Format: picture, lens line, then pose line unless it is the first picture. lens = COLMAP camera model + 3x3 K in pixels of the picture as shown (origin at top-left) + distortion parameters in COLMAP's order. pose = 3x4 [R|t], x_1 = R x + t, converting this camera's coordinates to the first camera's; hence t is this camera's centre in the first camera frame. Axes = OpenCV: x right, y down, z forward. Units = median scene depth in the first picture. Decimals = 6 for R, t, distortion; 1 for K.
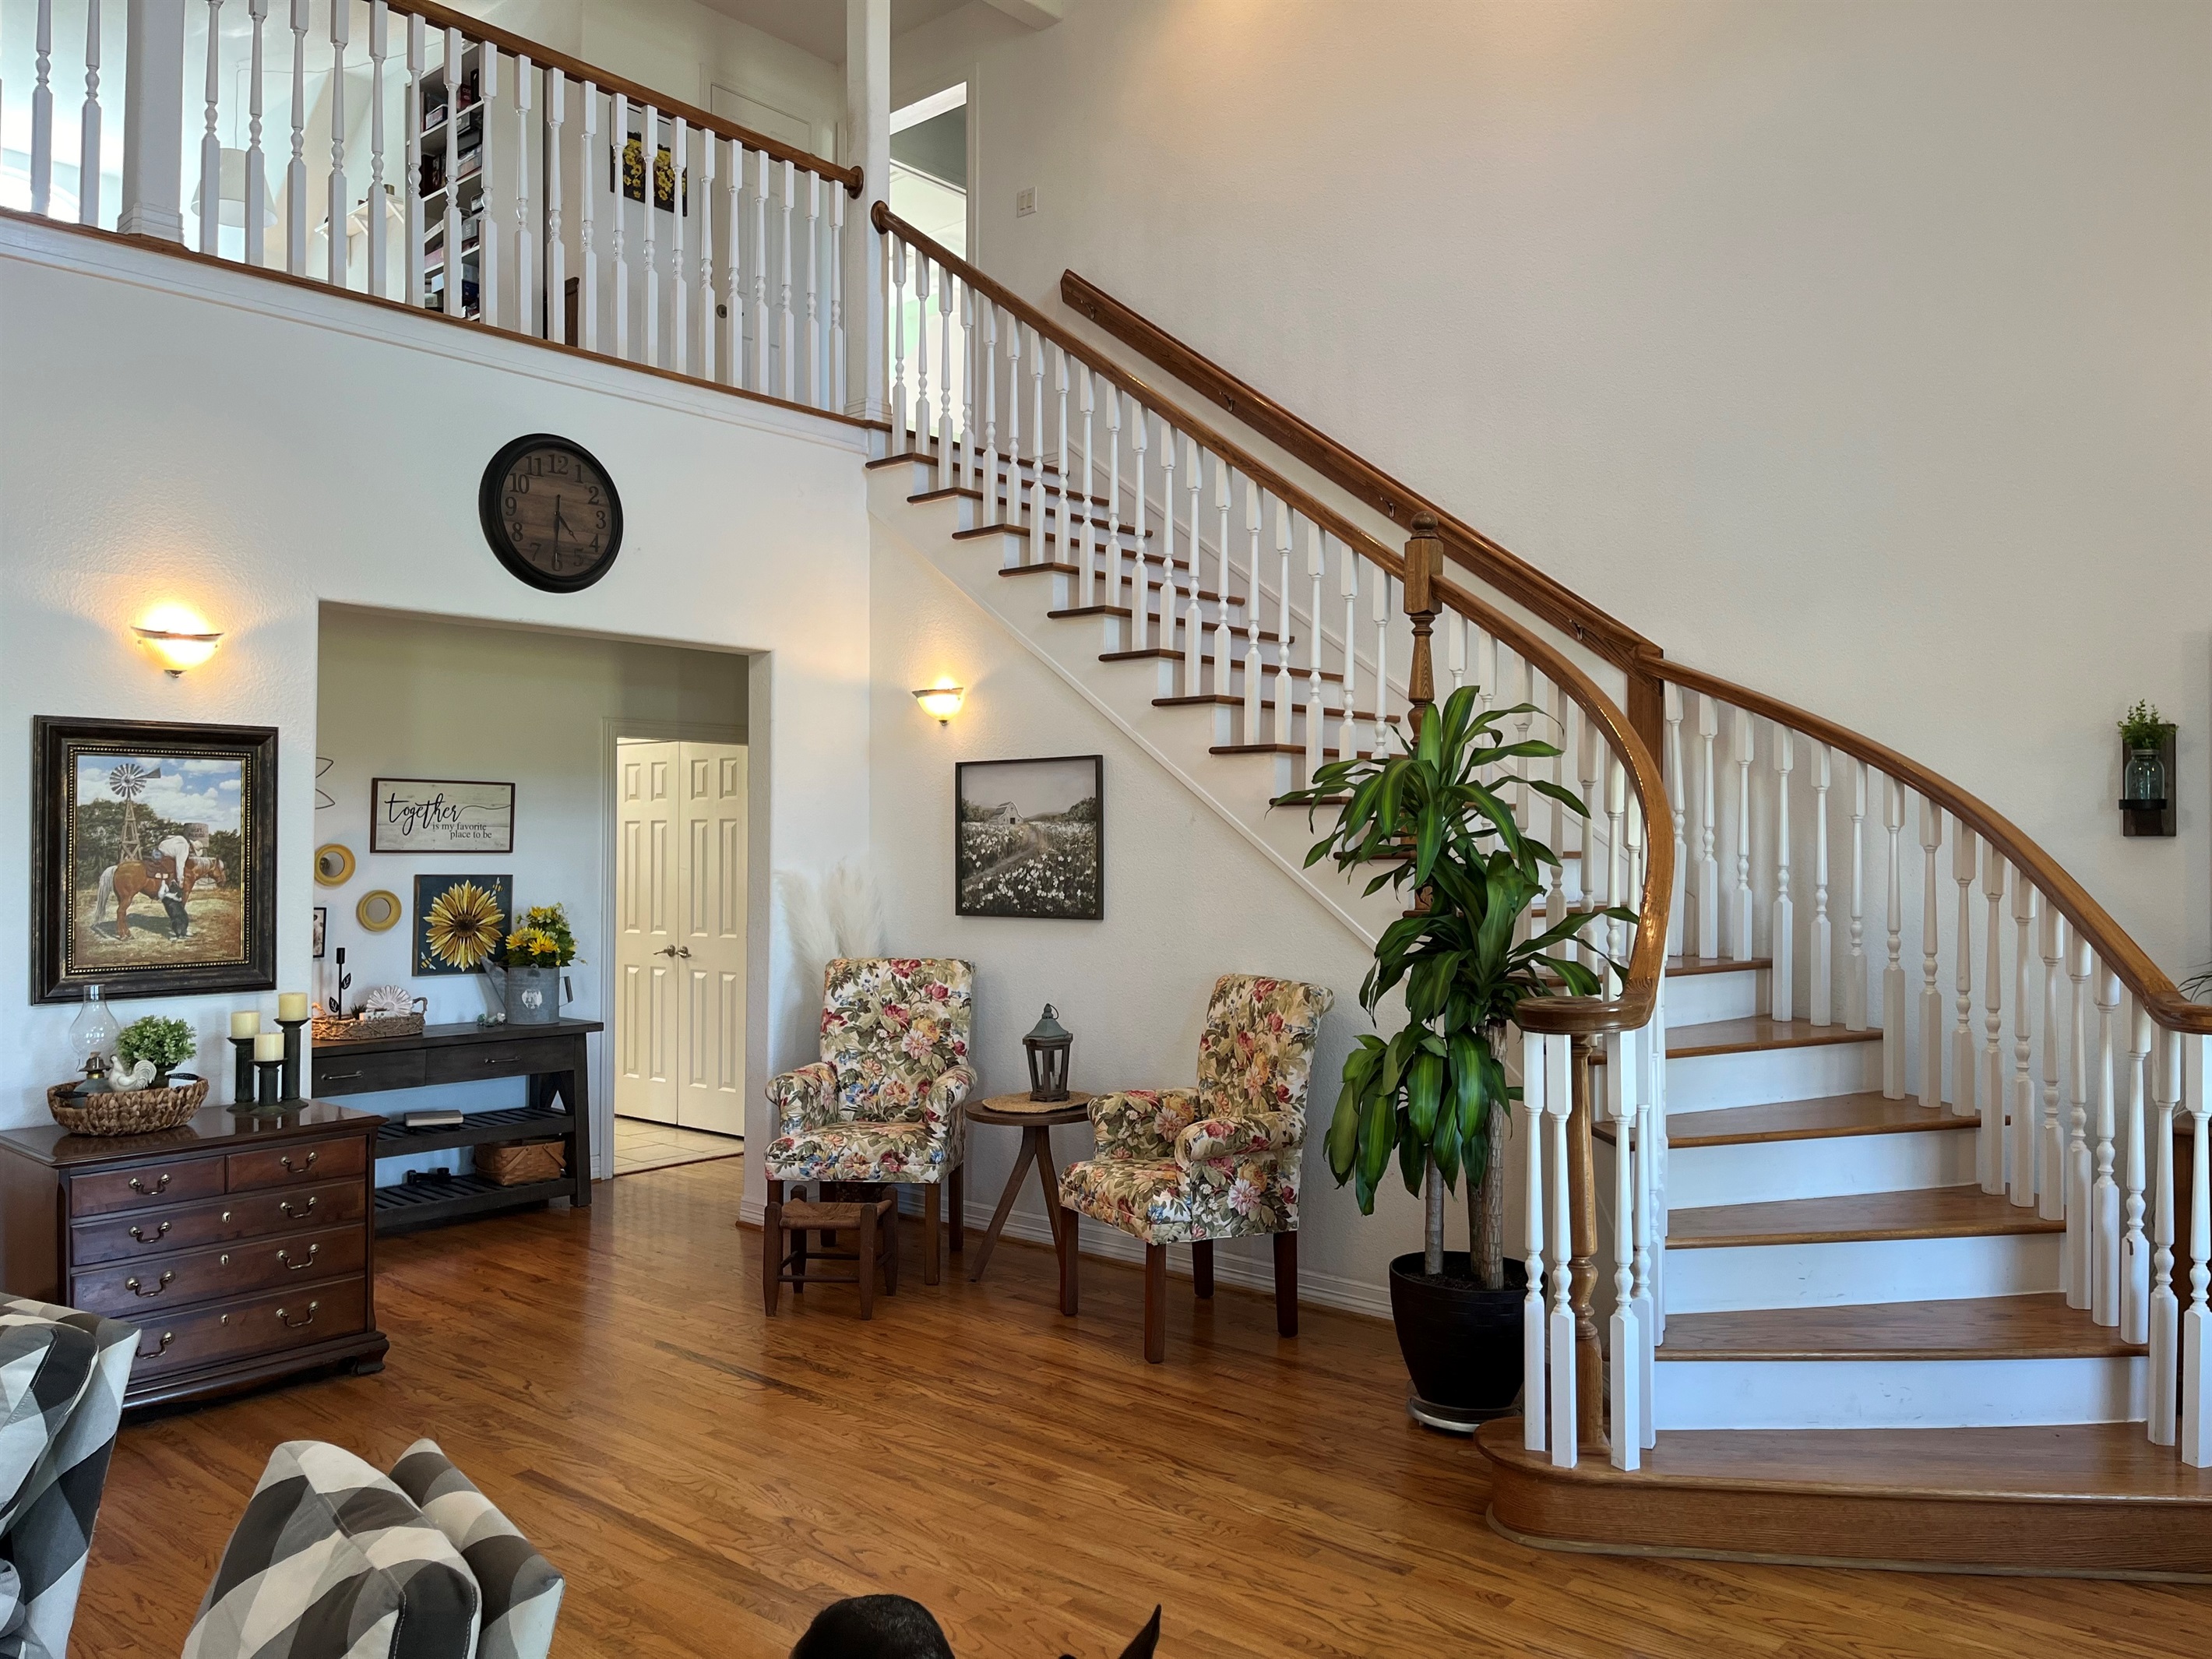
lens RADIAL K [[1595.7, 0, 1100.3], [0, 1595.7, 810.3], [0, 0, 1]] dist [0.051126, -0.060795]
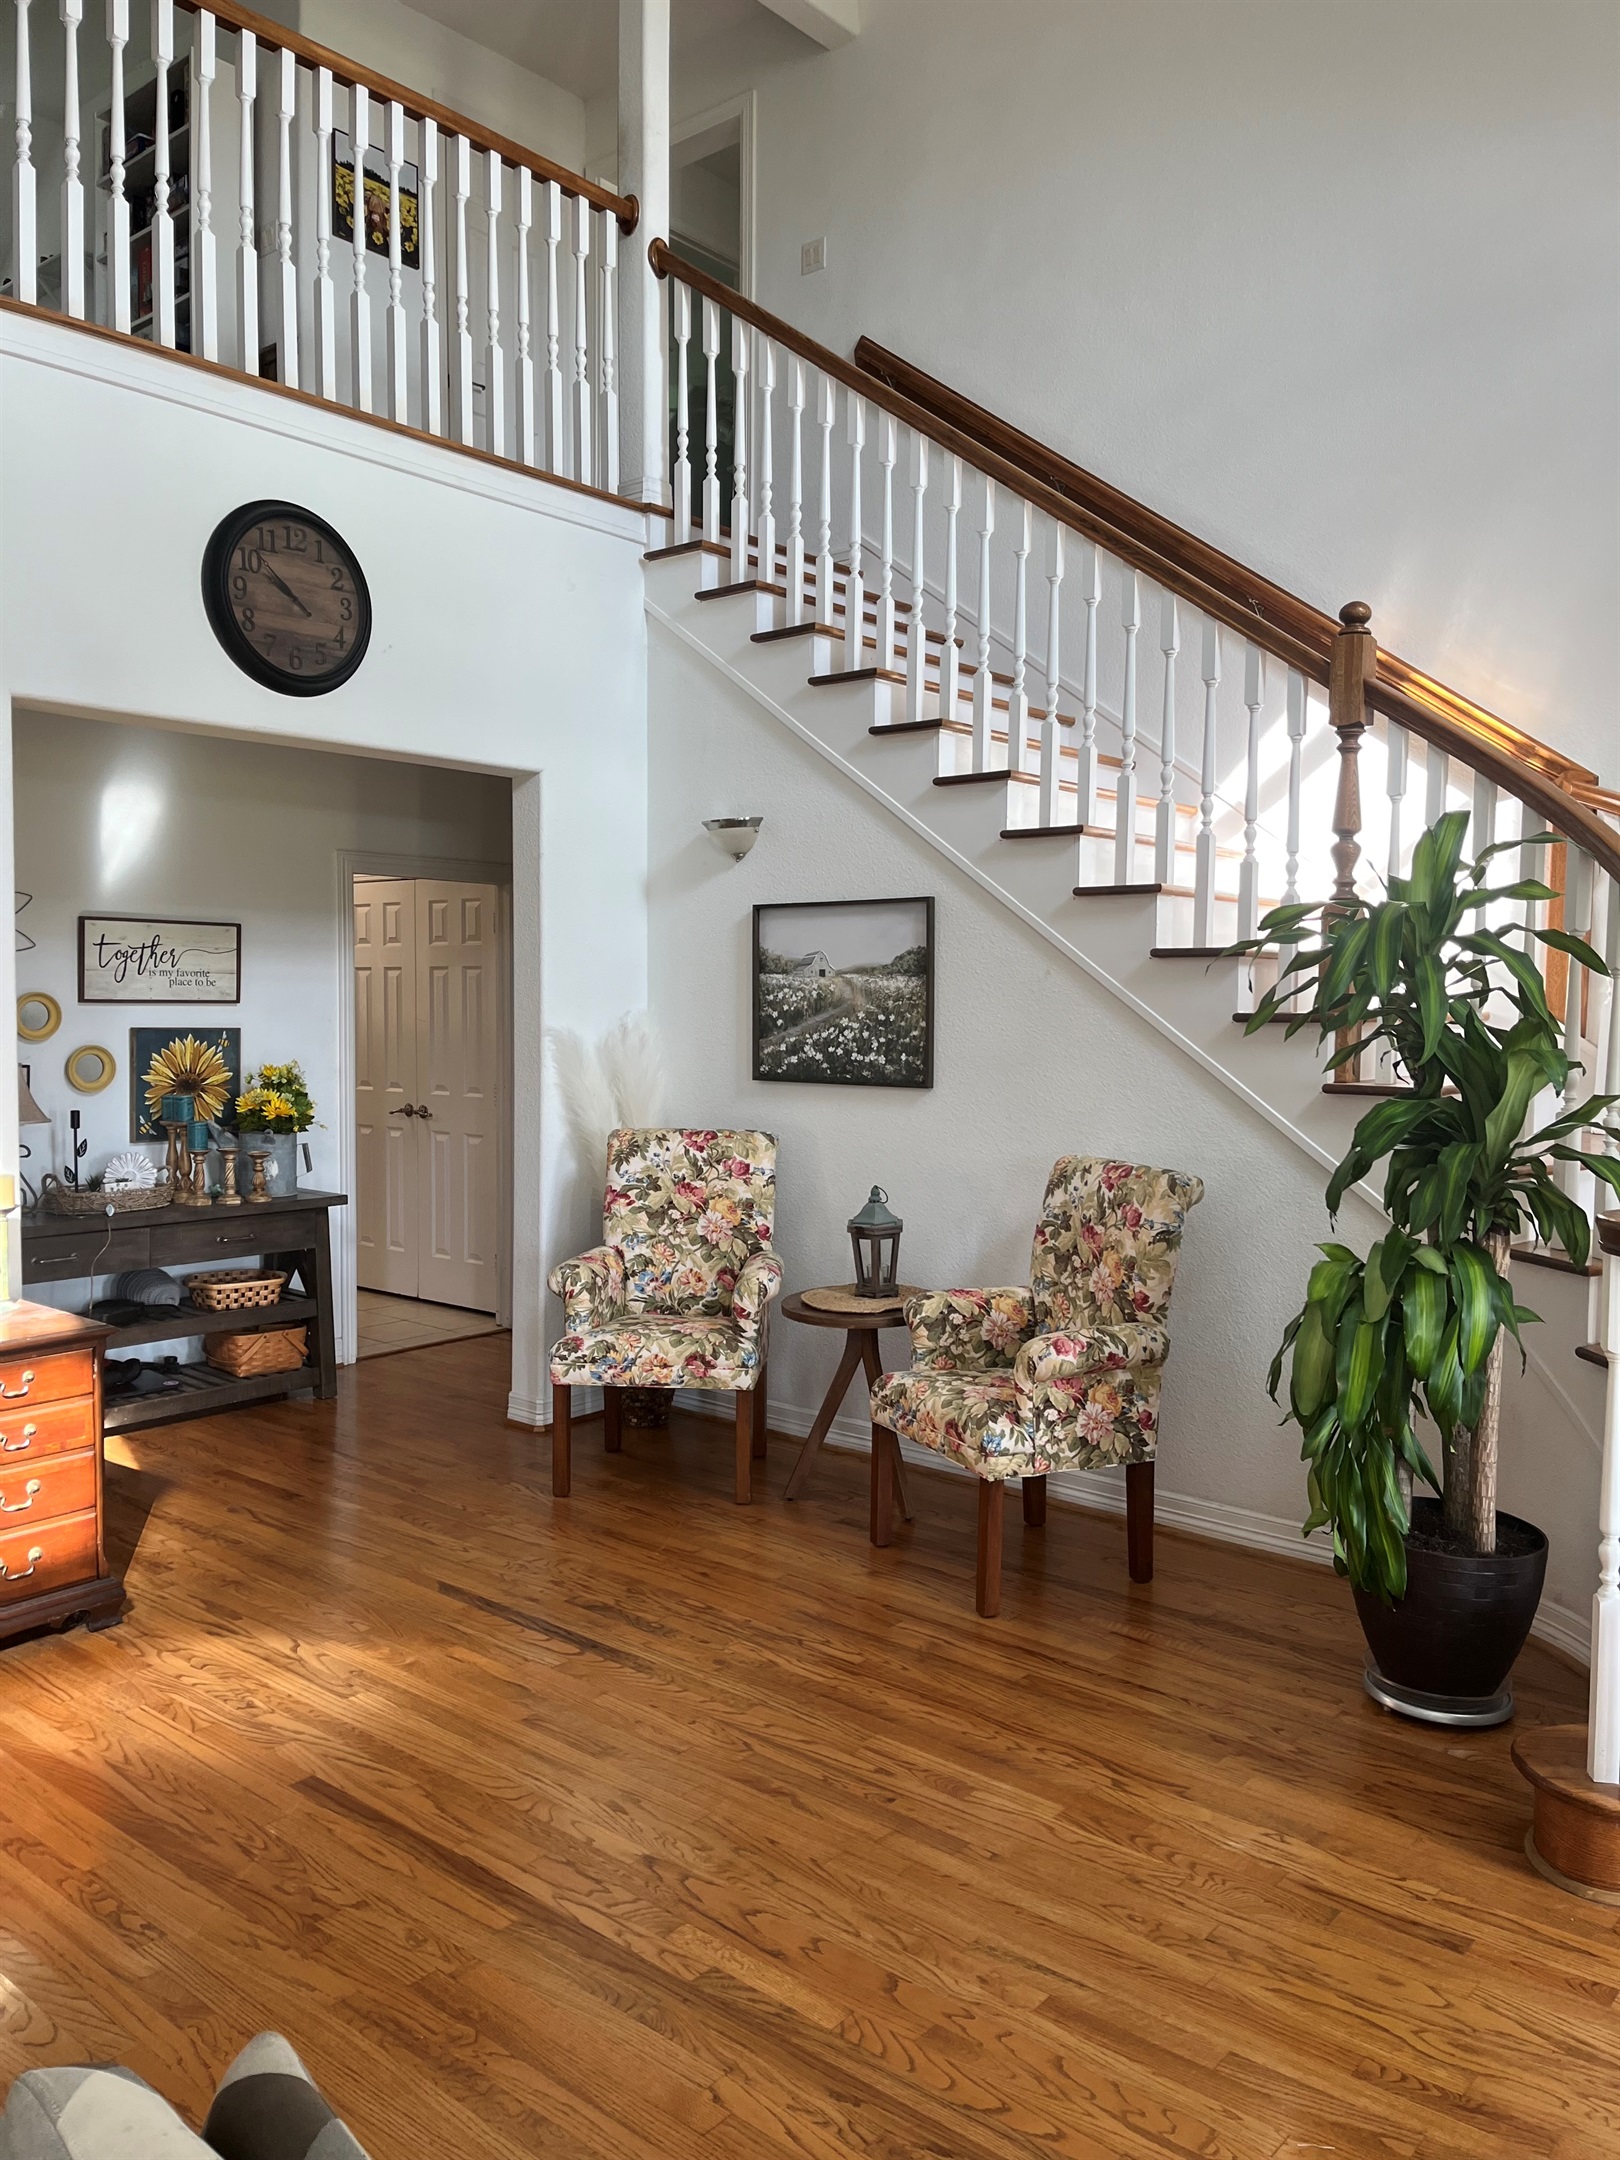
lens RADIAL K [[1558.2, 0, 806.3], [0, 1558.2, 1073.4], [0, 0, 1]] dist [0.051126, -0.060795]
pose [[0.999846, 0.006375, 0.016355, -0.095745], [-0.007576, 0.997195, 0.074460, -0.002193], [-0.015835, -0.074572, 0.997090, 0.185548]]
